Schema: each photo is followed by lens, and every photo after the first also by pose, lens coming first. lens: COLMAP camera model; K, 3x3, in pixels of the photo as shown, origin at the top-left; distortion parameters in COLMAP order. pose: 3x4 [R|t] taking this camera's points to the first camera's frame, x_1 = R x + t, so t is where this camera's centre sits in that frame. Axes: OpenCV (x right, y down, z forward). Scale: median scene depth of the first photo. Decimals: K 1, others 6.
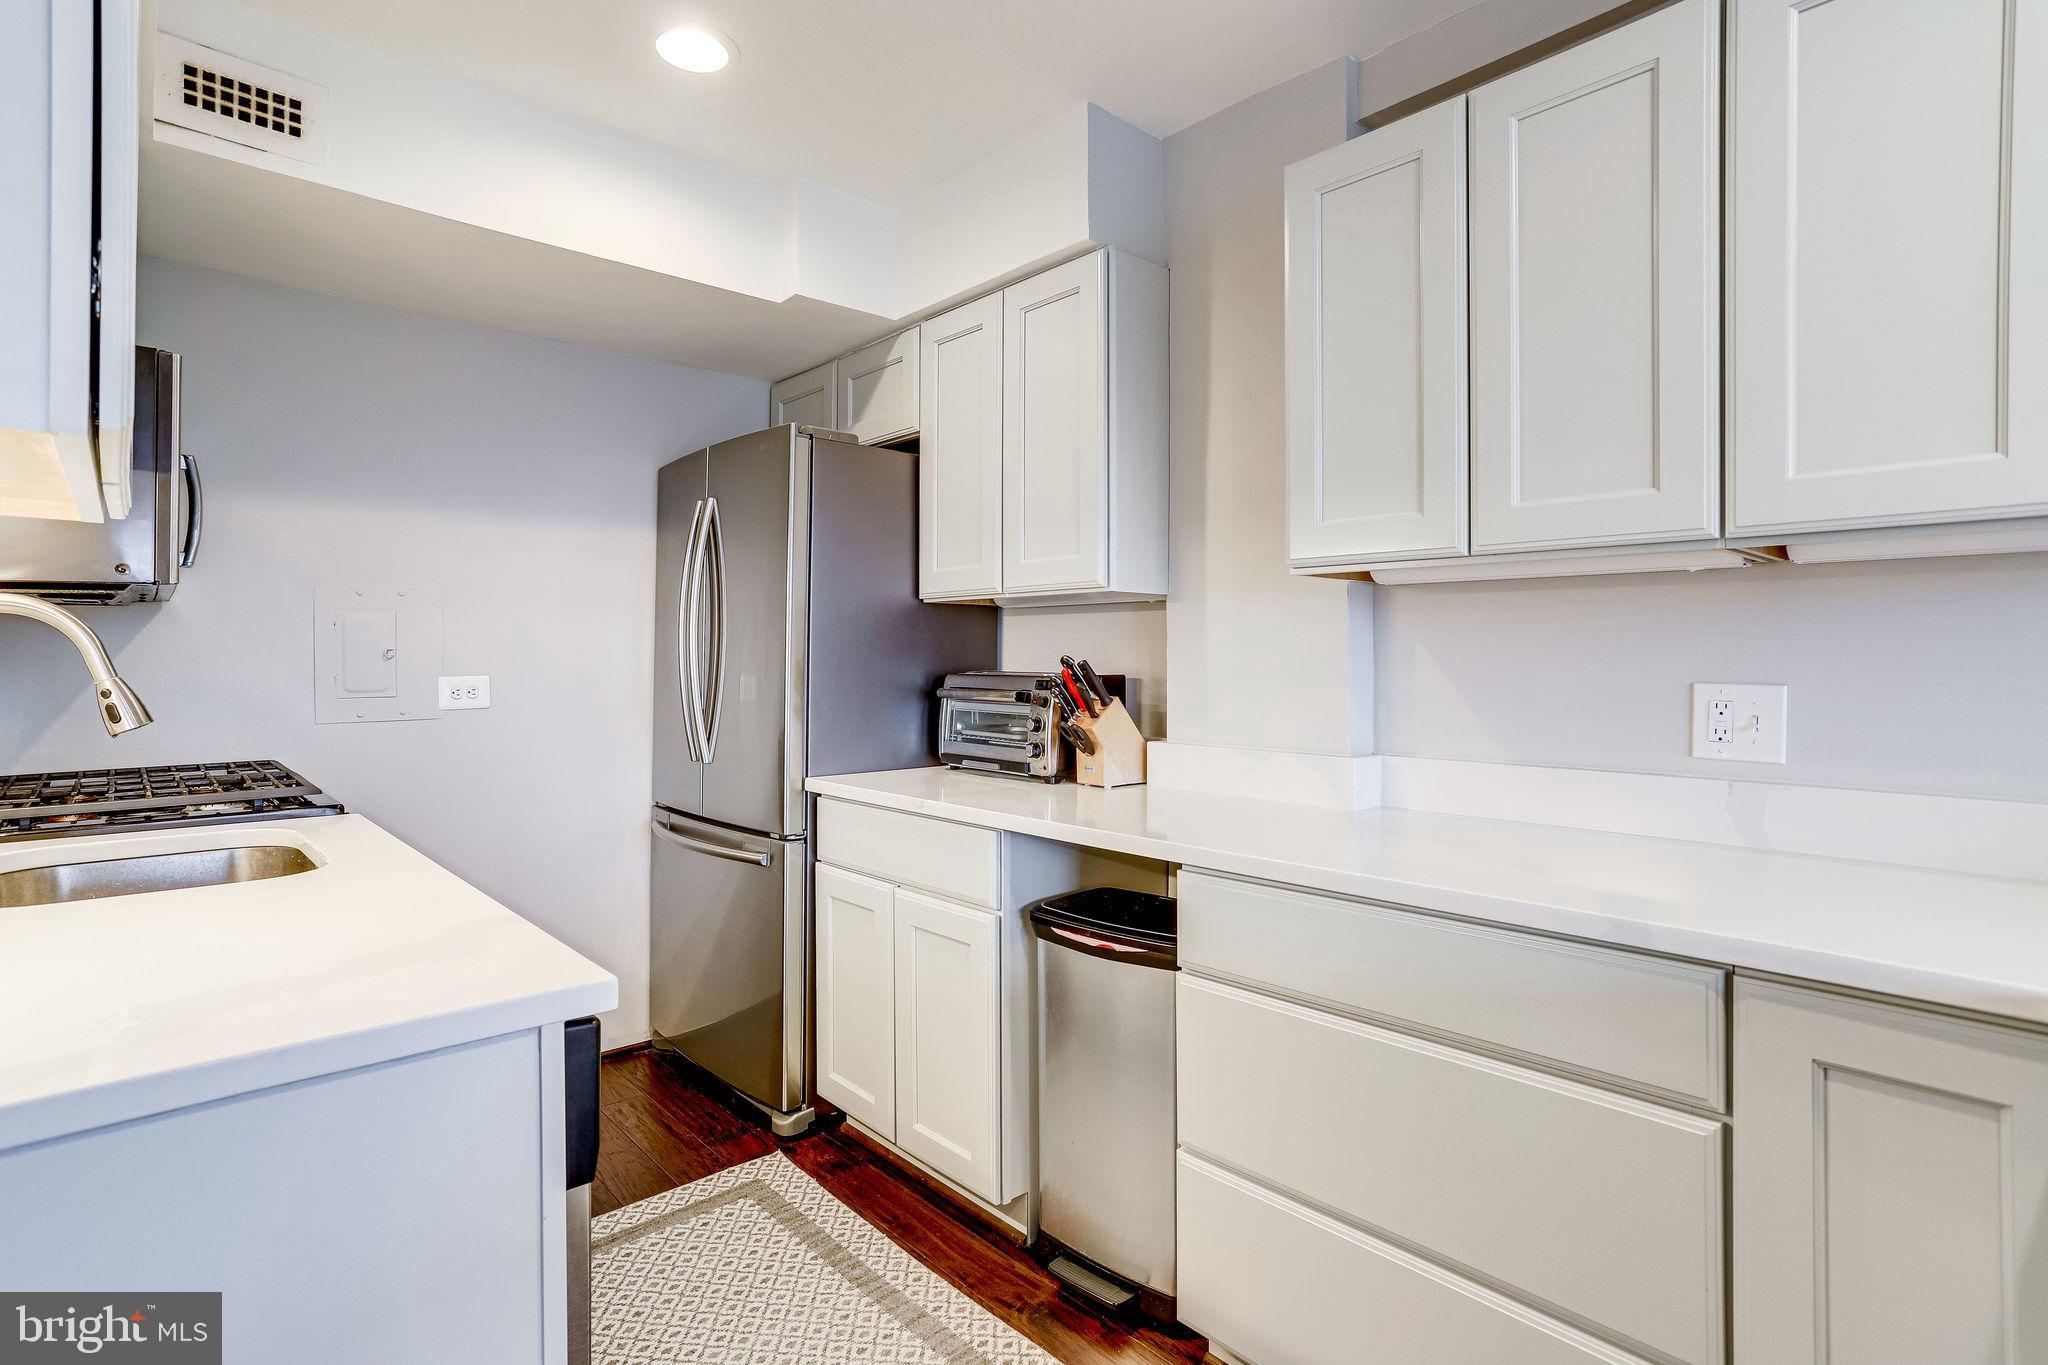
lens RADIAL K [[999.0, 0, 1026.8], [0, 999.0, 676.3], [0, 0, 1]] dist [-0.062873, 0.036157]
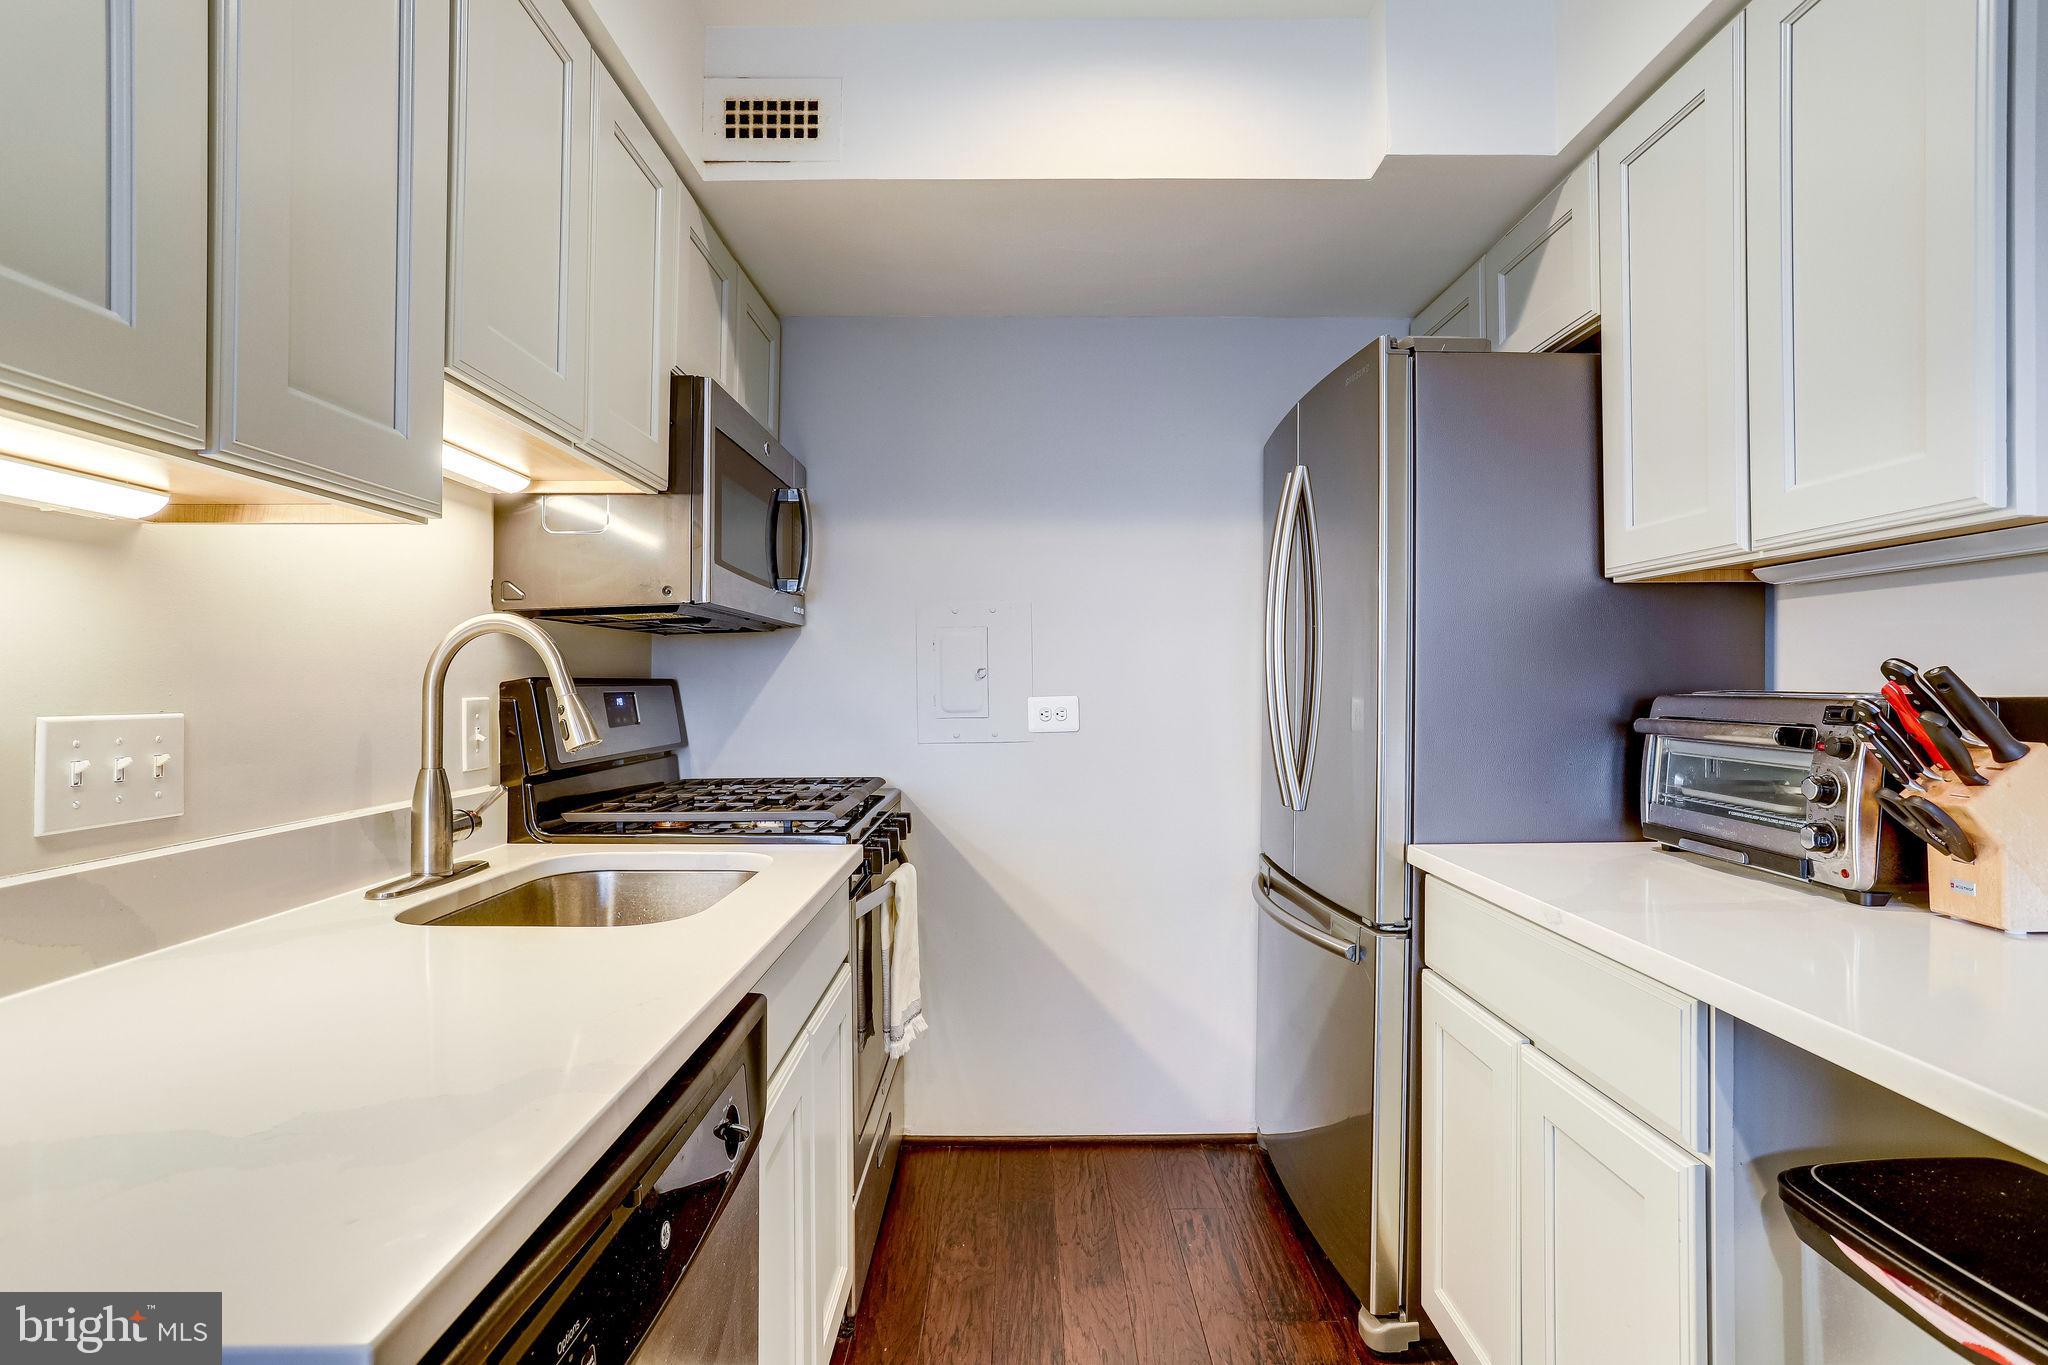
lens RADIAL K [[992.0, 0, 1018.3], [0, 992.0, 686.1], [0, 0, 1]] dist [-0.047051, 0.025897]
pose [[0.737370, -0.004143, -0.675476, 0.041671], [-0.005282, 0.999915, -0.011899, 0.001431], [0.675468, 0.012342, 0.737286, 0.317991]]
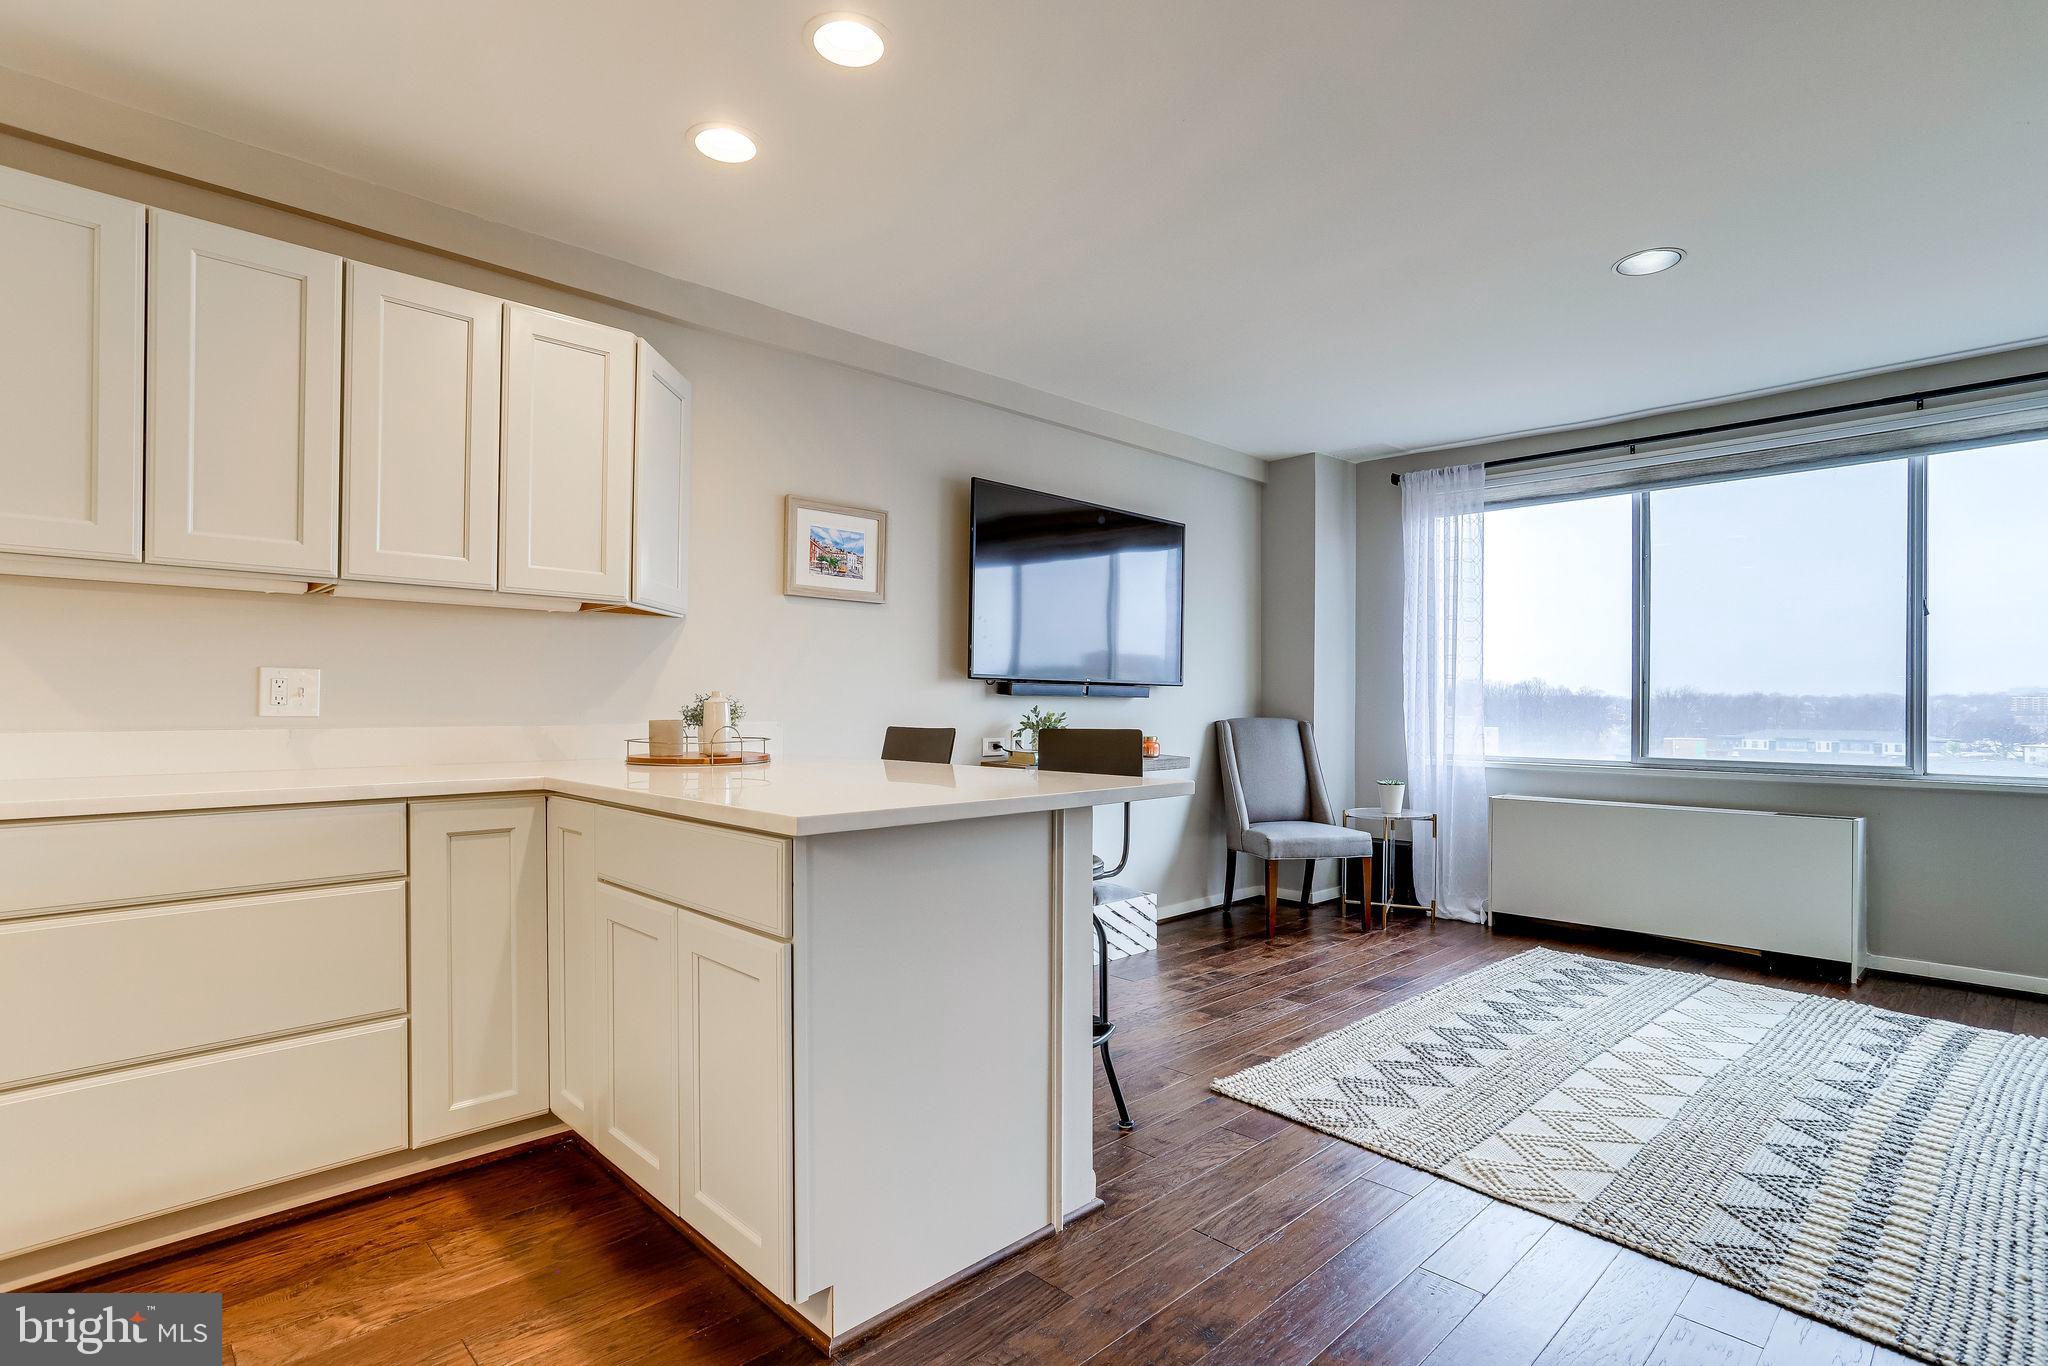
lens RADIAL K [[1012.1, 0, 1026.8], [0, 1012.1, 692.3], [0, 0, 1]] dist [-0.056831, 0.034589]
pose [[-0.035022, 0.004302, 0.999377, -0.590069], [0.010182, 0.999940, -0.003948, 0.043307], [-0.999335, 0.010037, -0.035063, -0.082259]]
